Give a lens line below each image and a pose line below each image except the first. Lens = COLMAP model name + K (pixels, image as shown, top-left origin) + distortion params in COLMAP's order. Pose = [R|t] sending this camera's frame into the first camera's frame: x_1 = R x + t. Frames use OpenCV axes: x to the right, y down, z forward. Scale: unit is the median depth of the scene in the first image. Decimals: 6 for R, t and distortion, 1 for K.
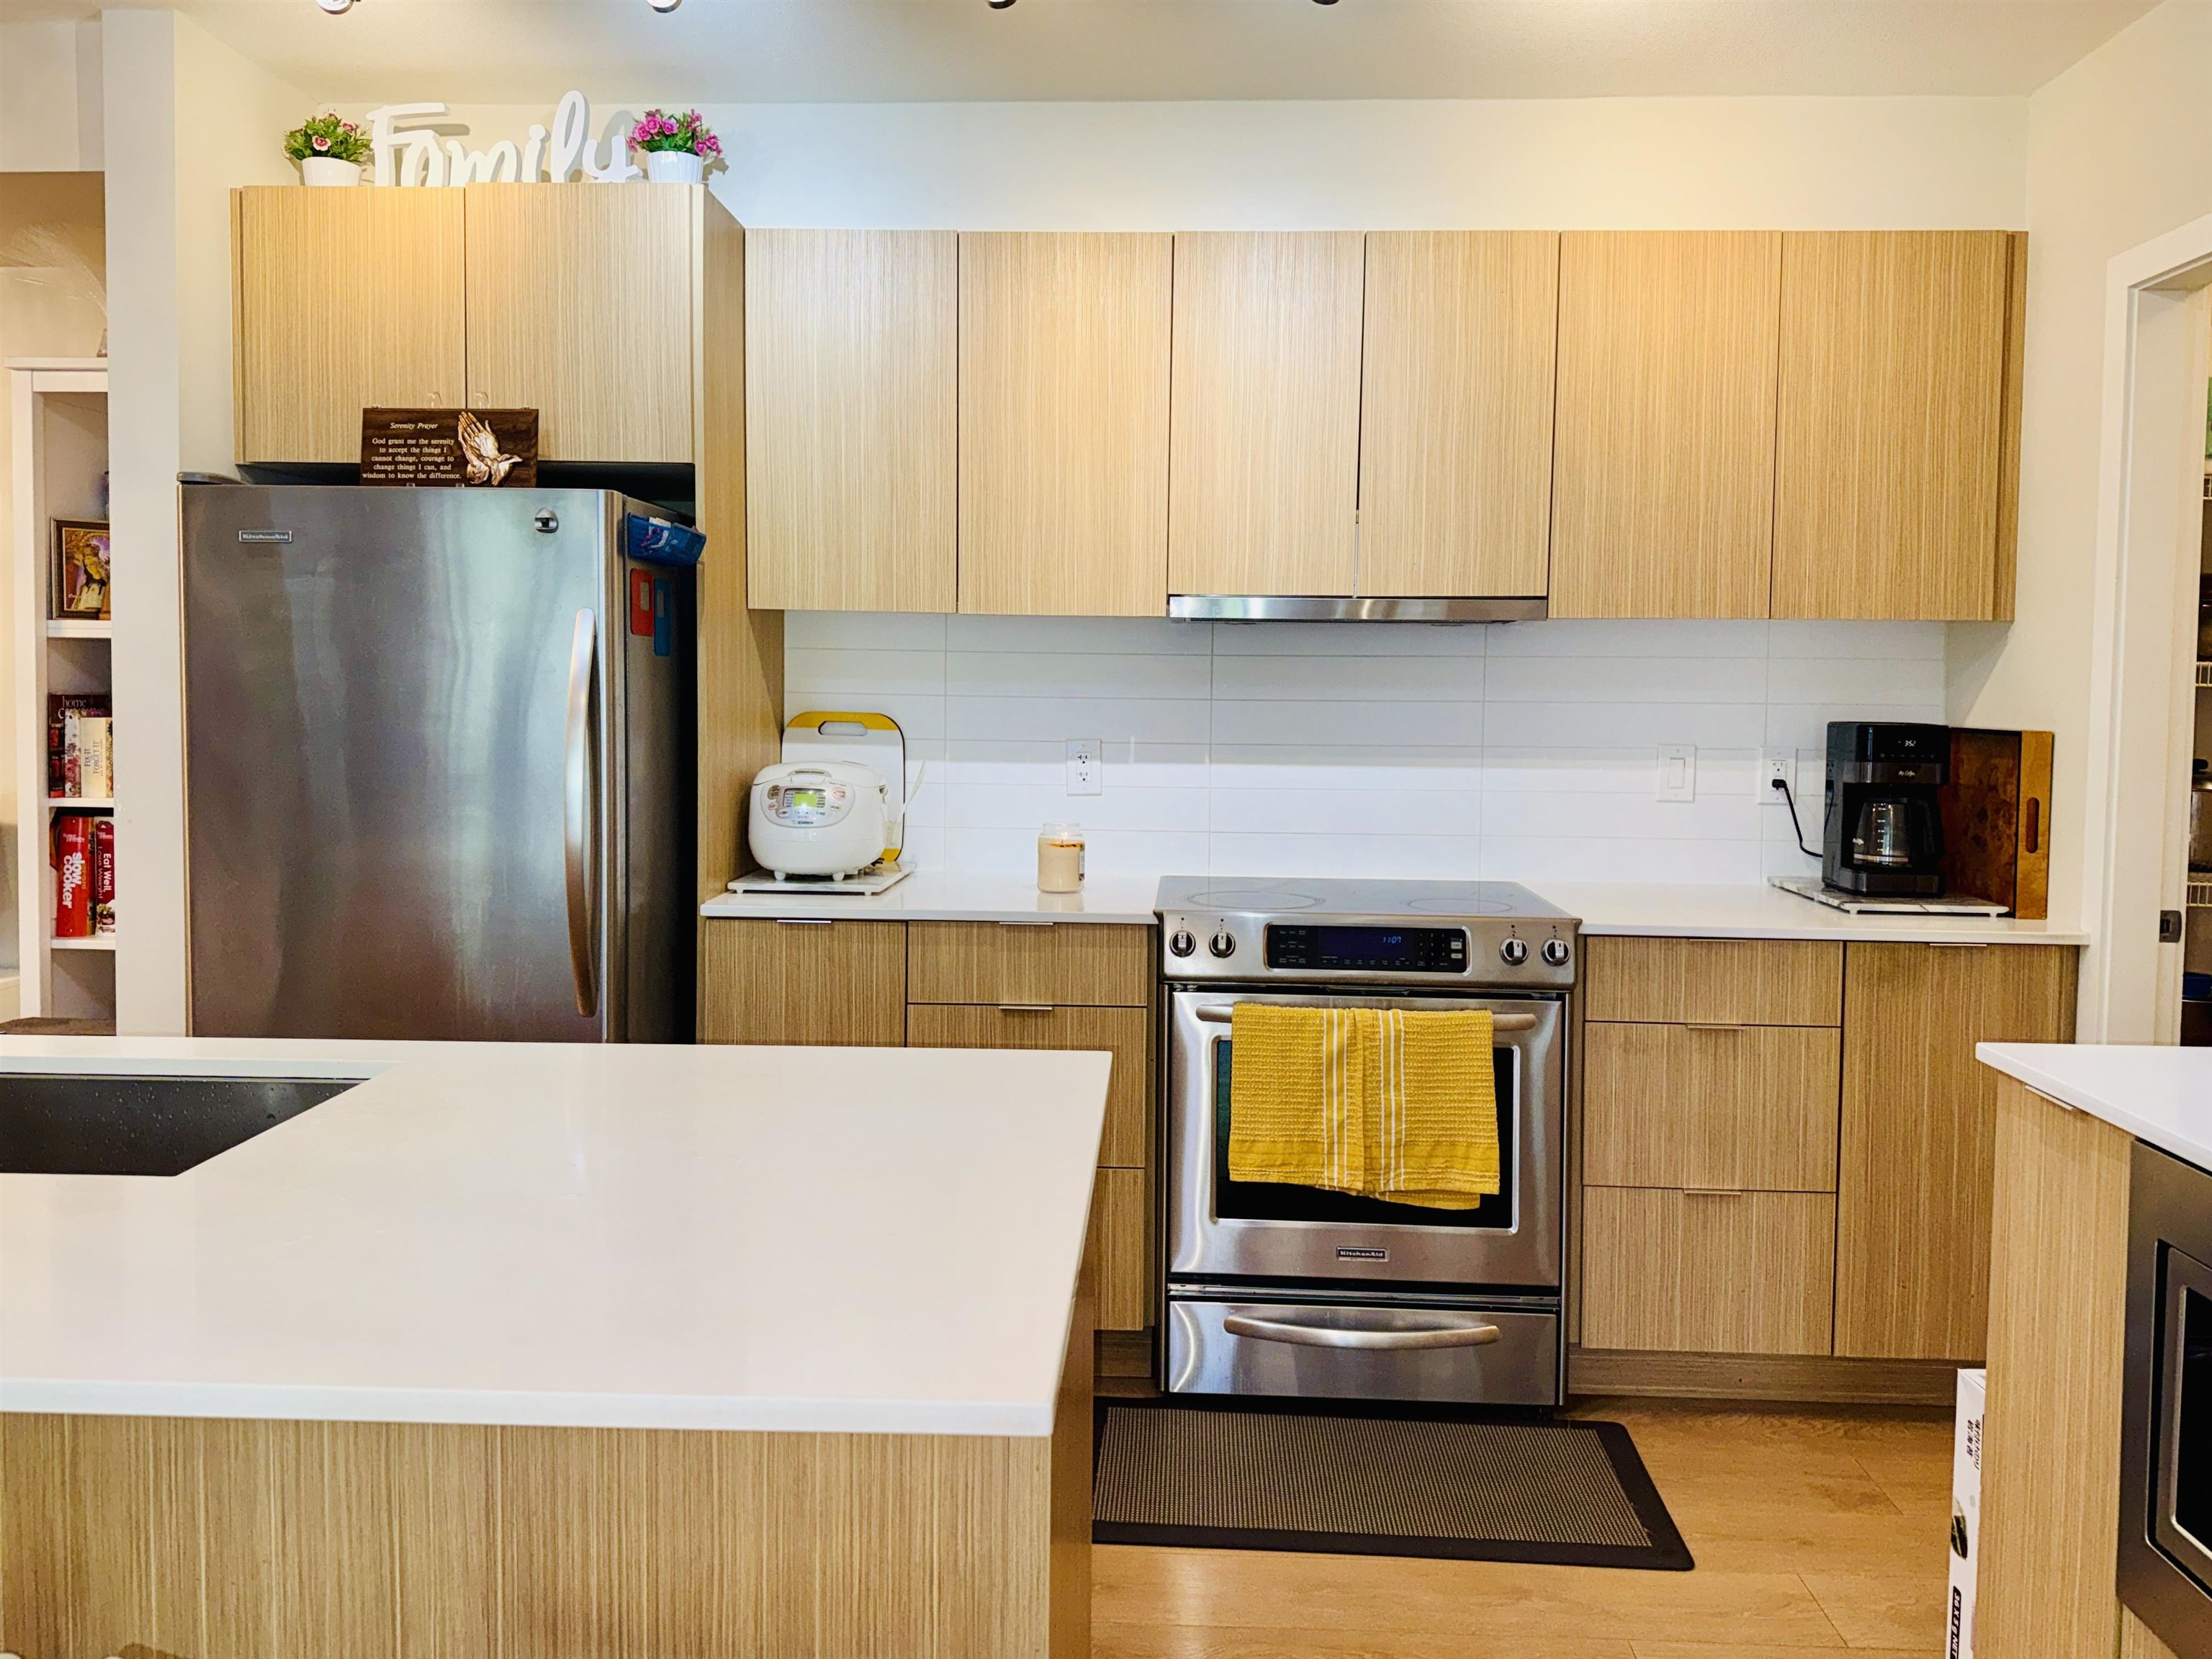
lens RADIAL K [[1606.6, 0, 1107.0], [0, 1606.6, 780.9], [0, 0, 1]] dist [0.077374, -0.102796]
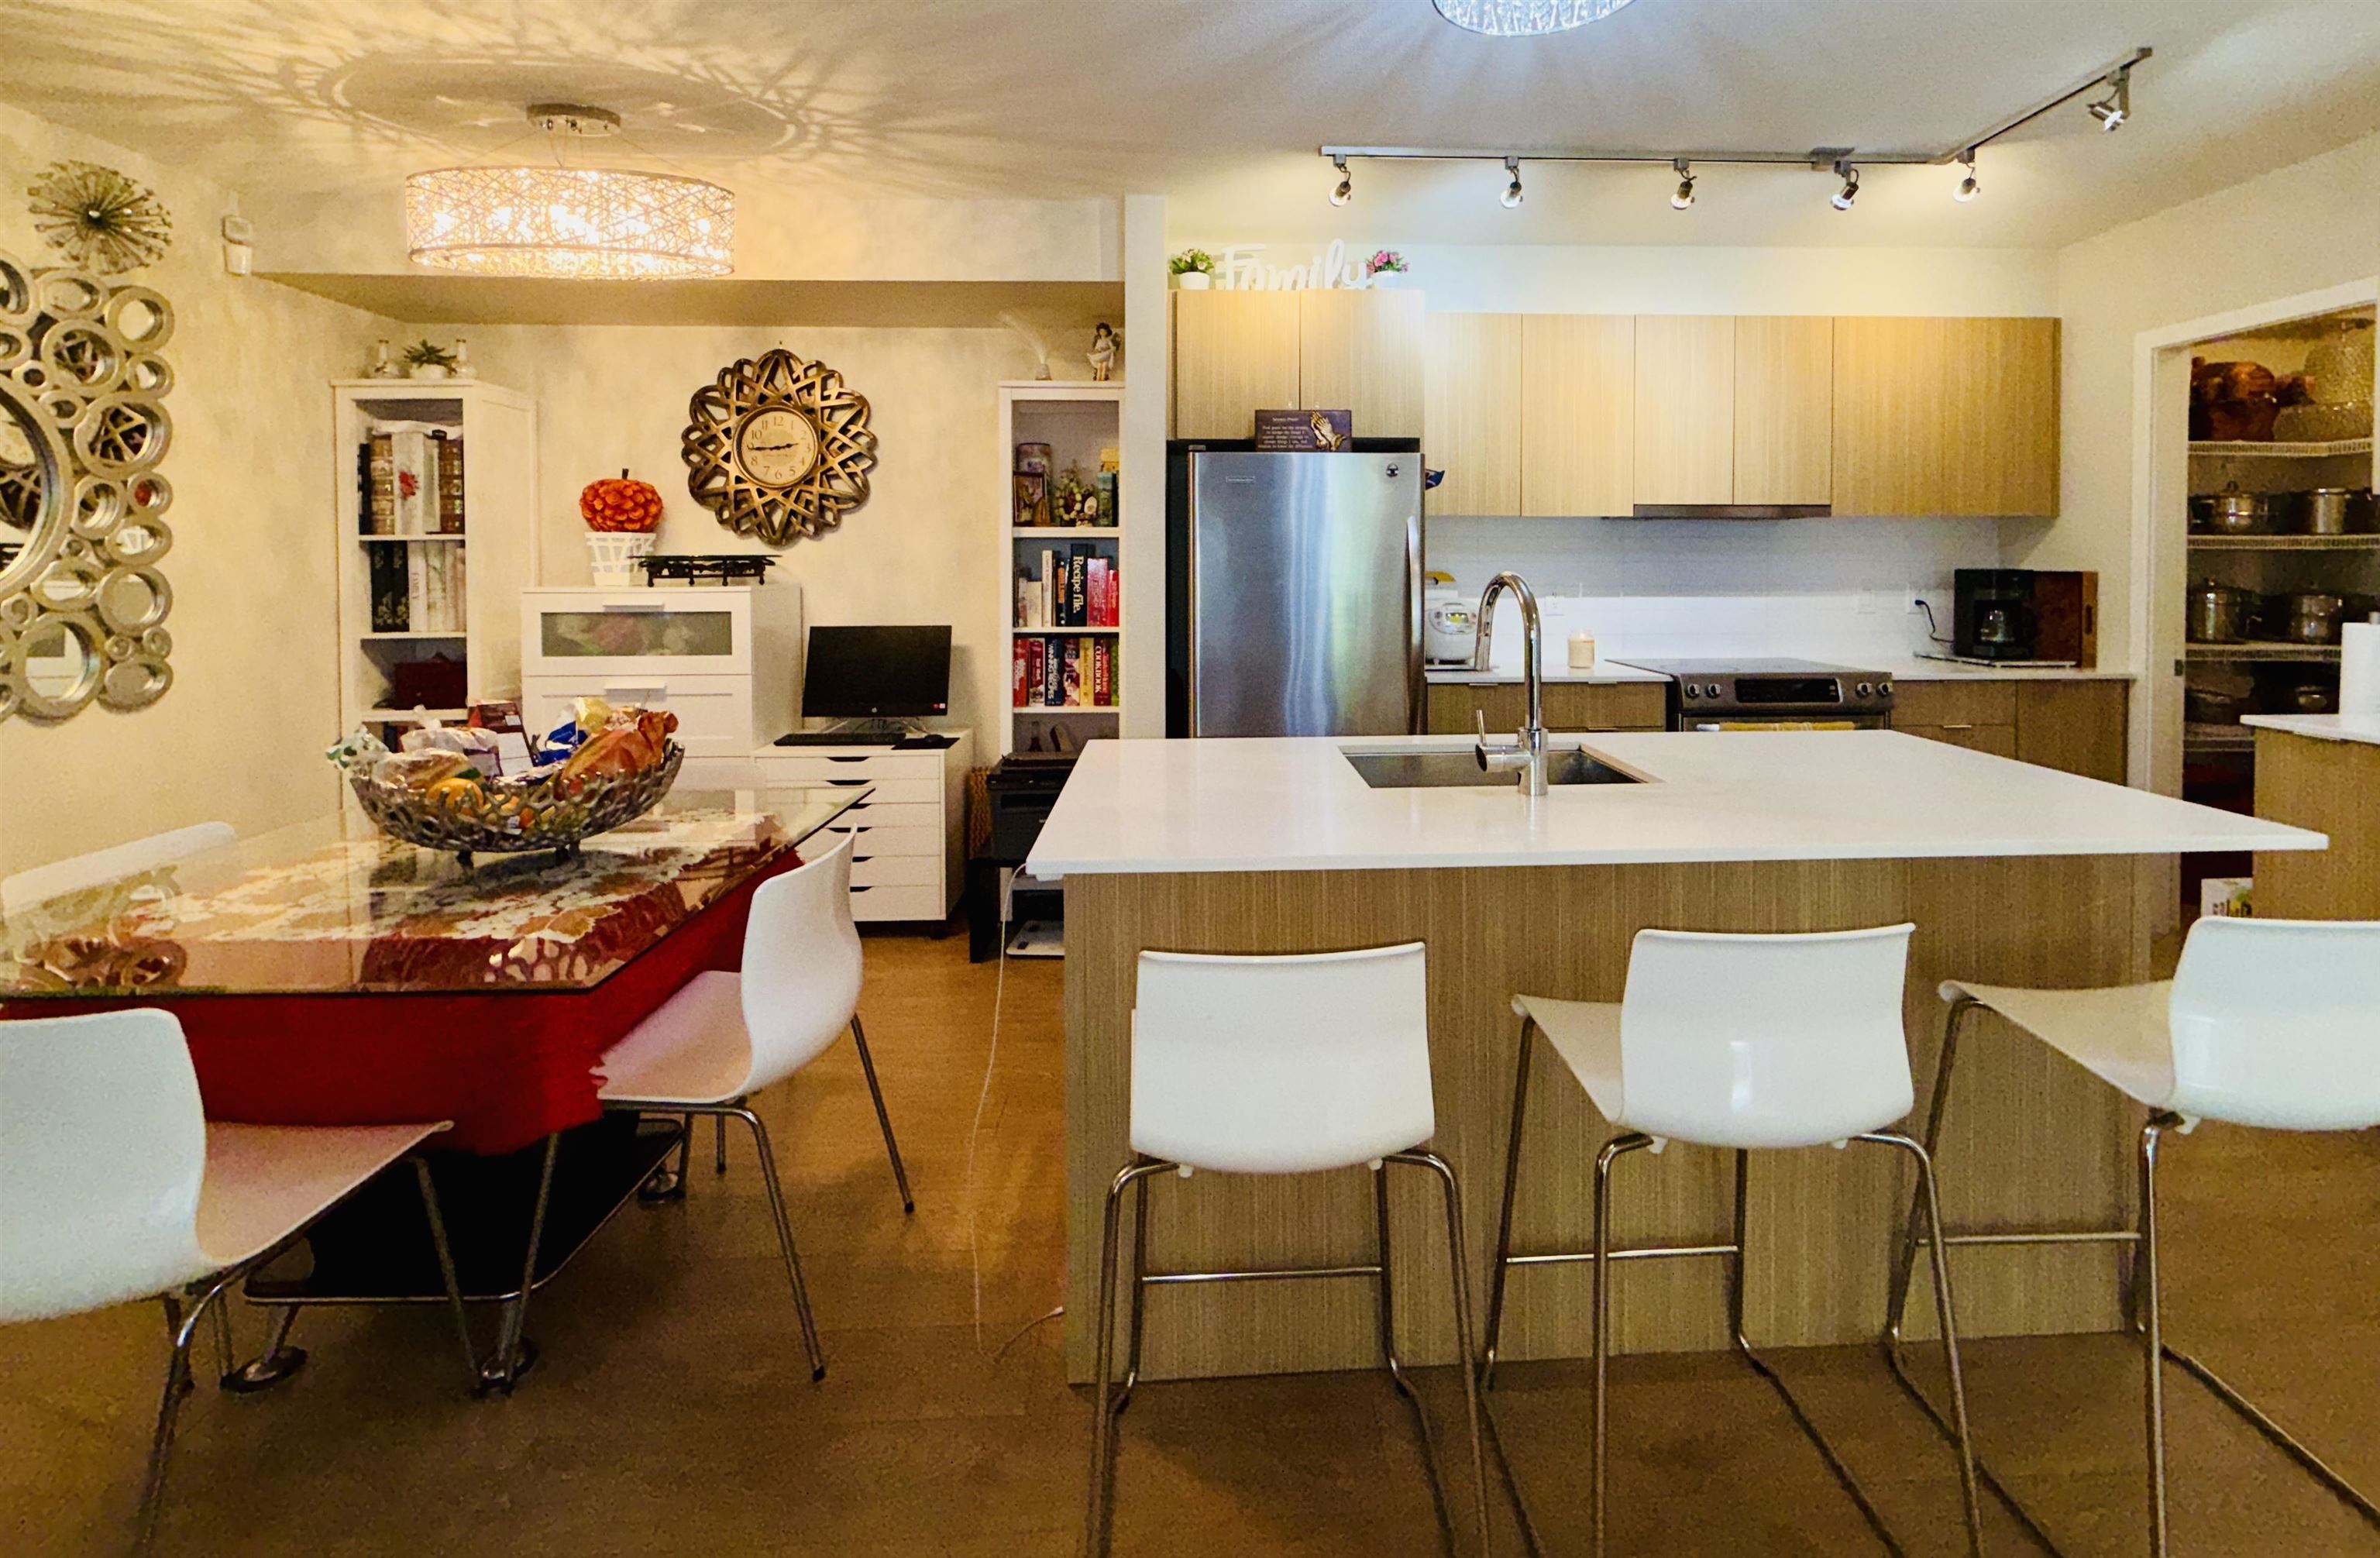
lens RADIAL K [[1018.7, 0, 1225.7], [0, 1018.7, 585.3], [0, 0, 1]] dist [0.001366, 0.001299]
pose [[0.995900, -0.016700, 0.088908, -0.558057], [0.019882, 0.999189, -0.035016, 0.008409], [-0.088251, 0.036640, 0.995424, -0.128785]]
